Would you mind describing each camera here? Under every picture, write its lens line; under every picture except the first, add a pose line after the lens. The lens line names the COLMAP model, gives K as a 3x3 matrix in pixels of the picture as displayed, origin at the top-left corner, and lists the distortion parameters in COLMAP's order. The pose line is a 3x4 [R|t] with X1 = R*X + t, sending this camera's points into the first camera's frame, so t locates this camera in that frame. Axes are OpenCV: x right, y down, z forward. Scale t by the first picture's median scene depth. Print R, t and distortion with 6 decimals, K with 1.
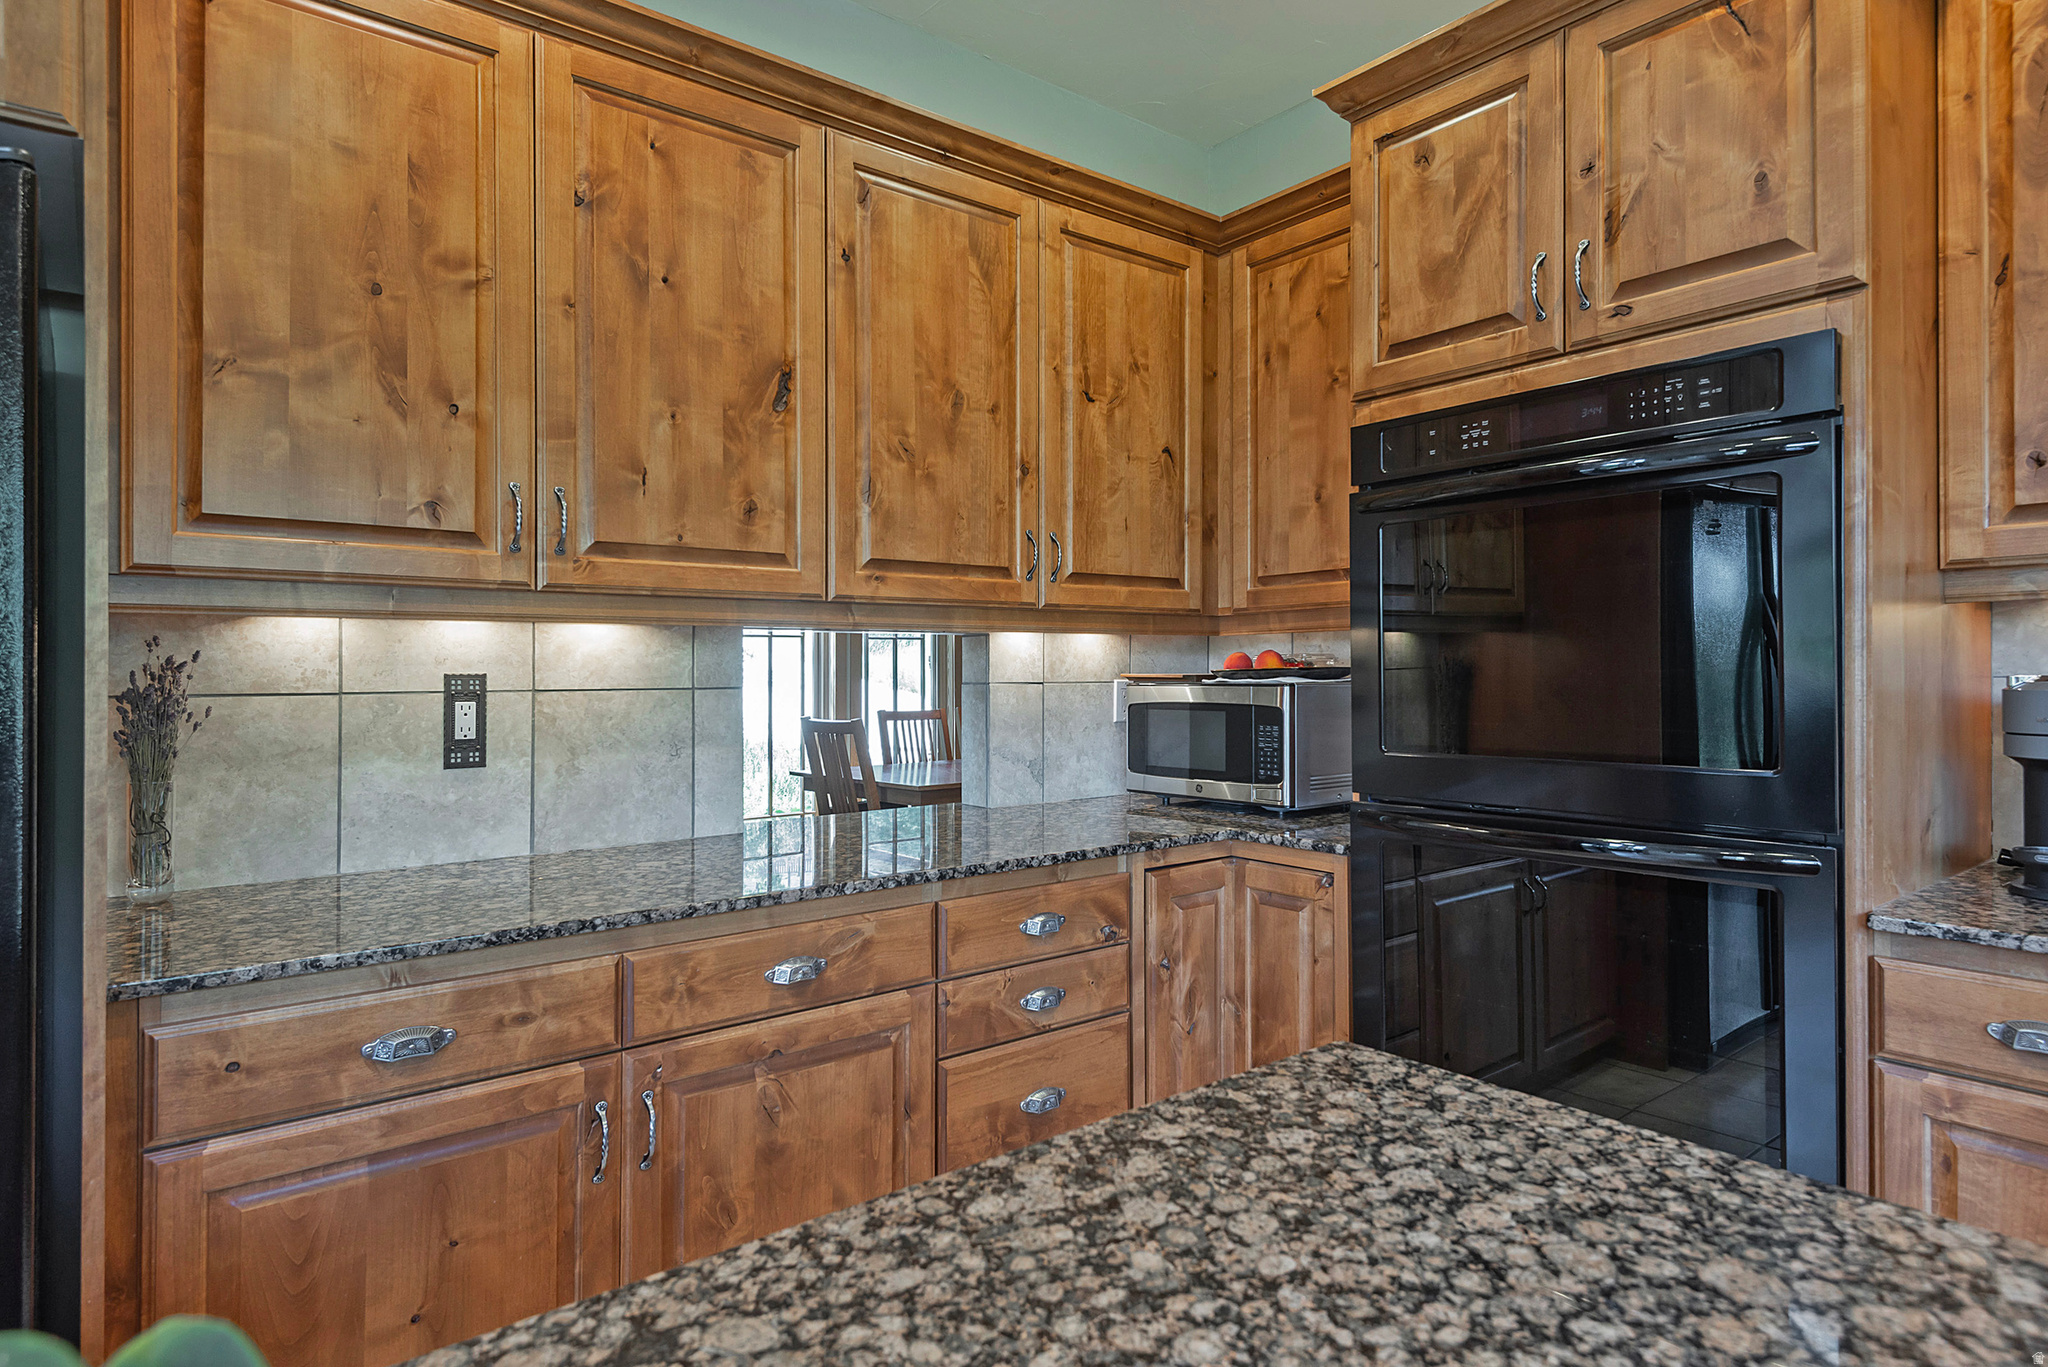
lens RADIAL K [[1121.0, 0, 1018.0], [0, 1121.0, 680.6], [0, 0, 1]] dist [0.031828, -0.021444]
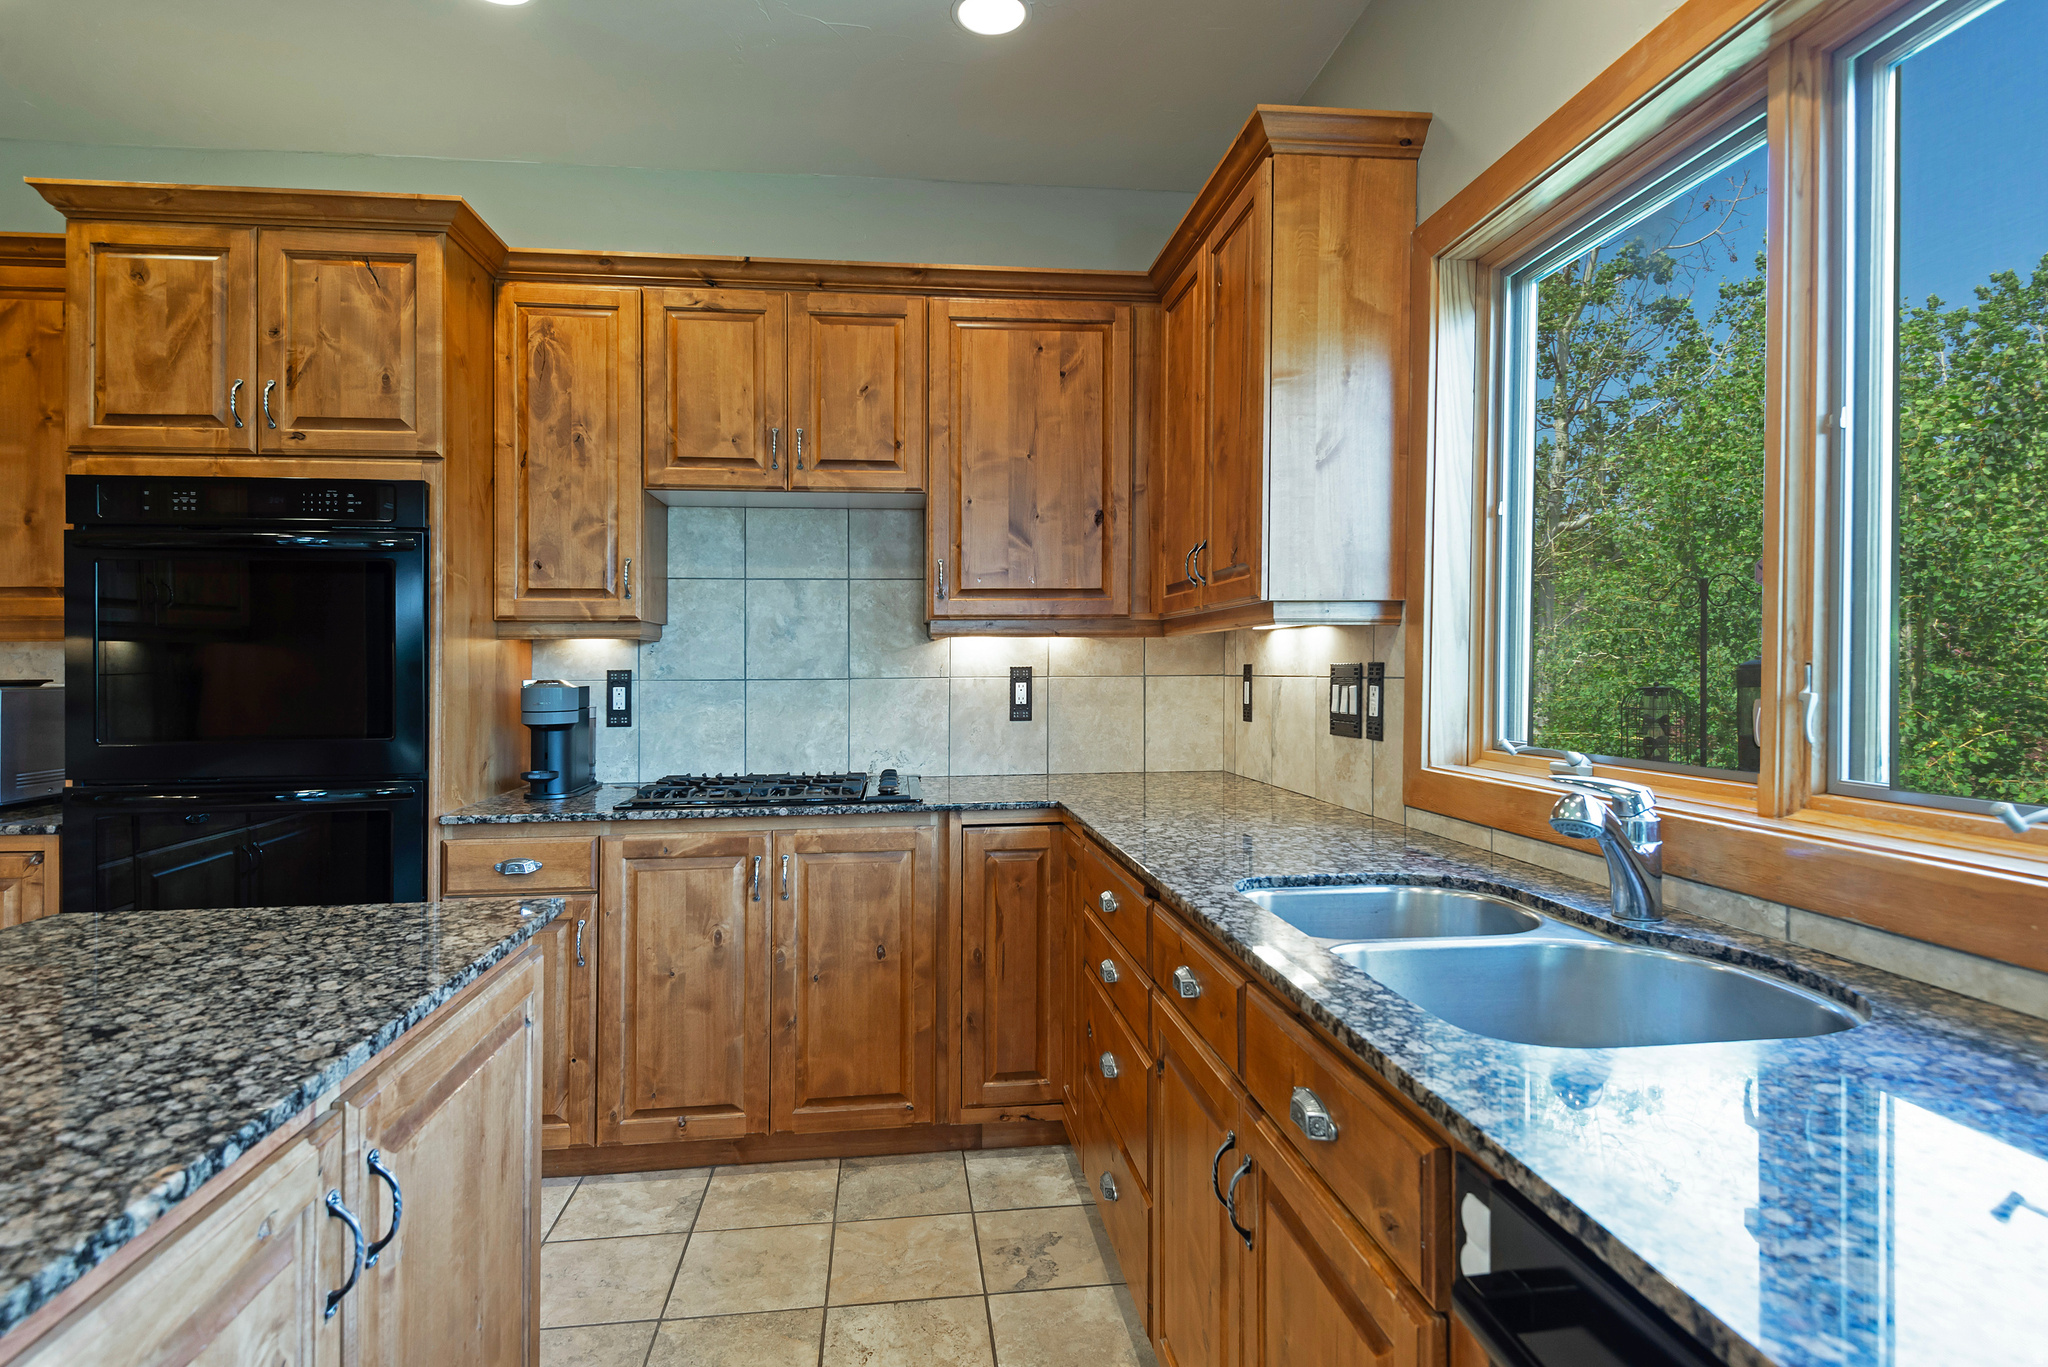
lens RADIAL K [[1038.4, 0, 1017.1], [0, 1038.4, 674.4], [0, 0, 1]] dist [-0.000650, -0.010175]
pose [[0.508471, 0.002111, 0.861076, -0.140889], [0.004124, 0.999980, -0.004886, -0.003148], [-0.861069, 0.006036, 0.508452, -0.453928]]
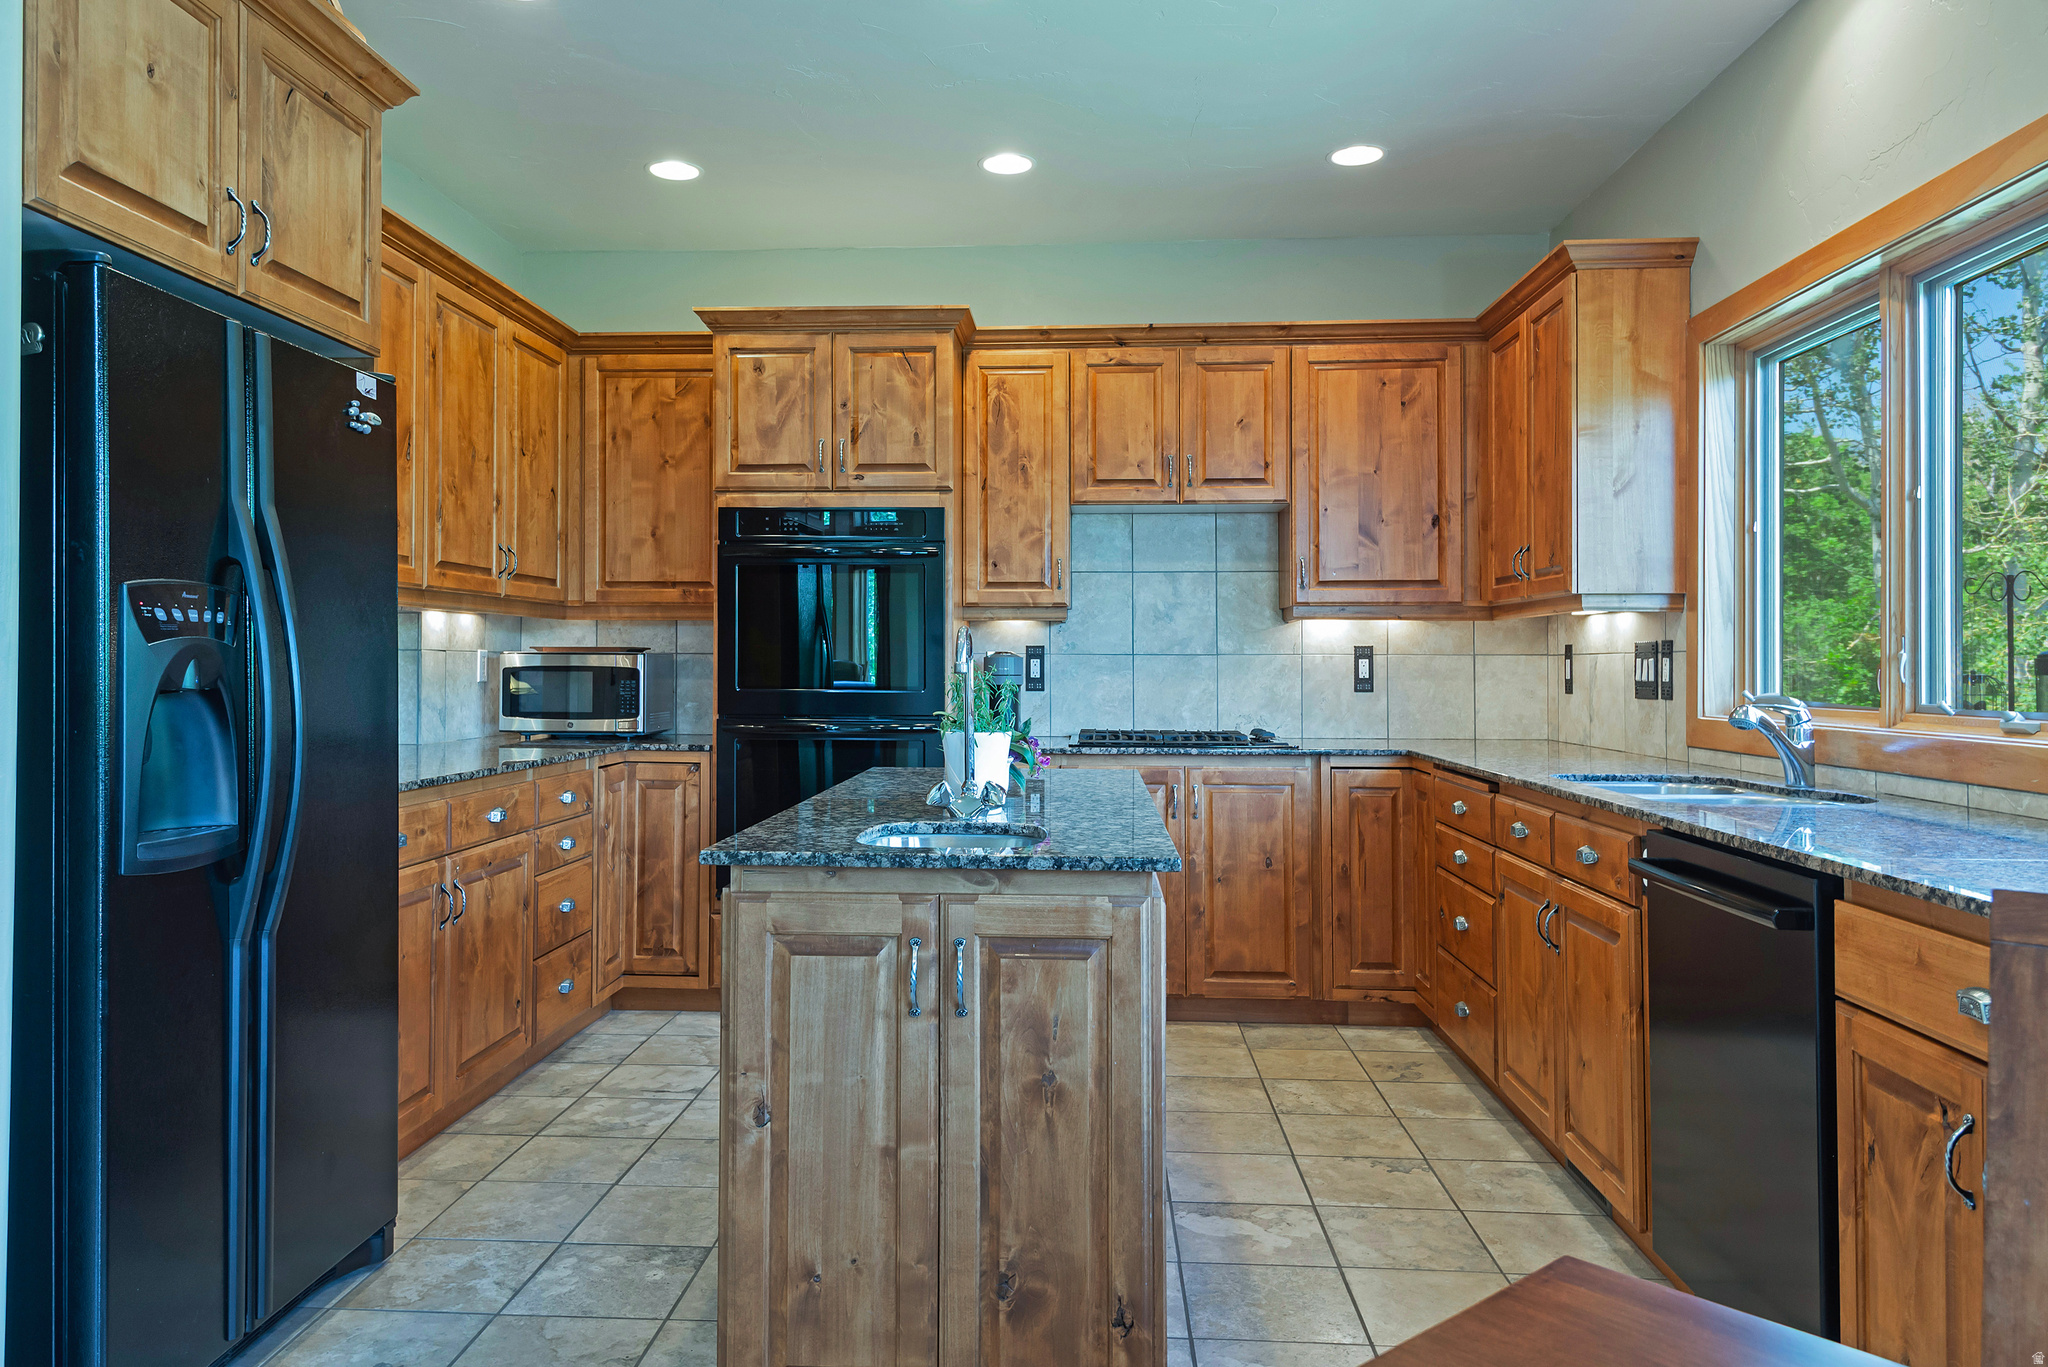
lens RADIAL K [[1367.7, 0, 1015.1], [0, 1367.7, 587.6], [0, 0, 1]] dist [0.007261, -0.002949]
pose [[0.655913, 0.054648, 0.752856, -1.080595], [-0.007389, 0.997793, -0.065989, 0.042358], [-0.754801, 0.037720, 0.654869, -0.807042]]
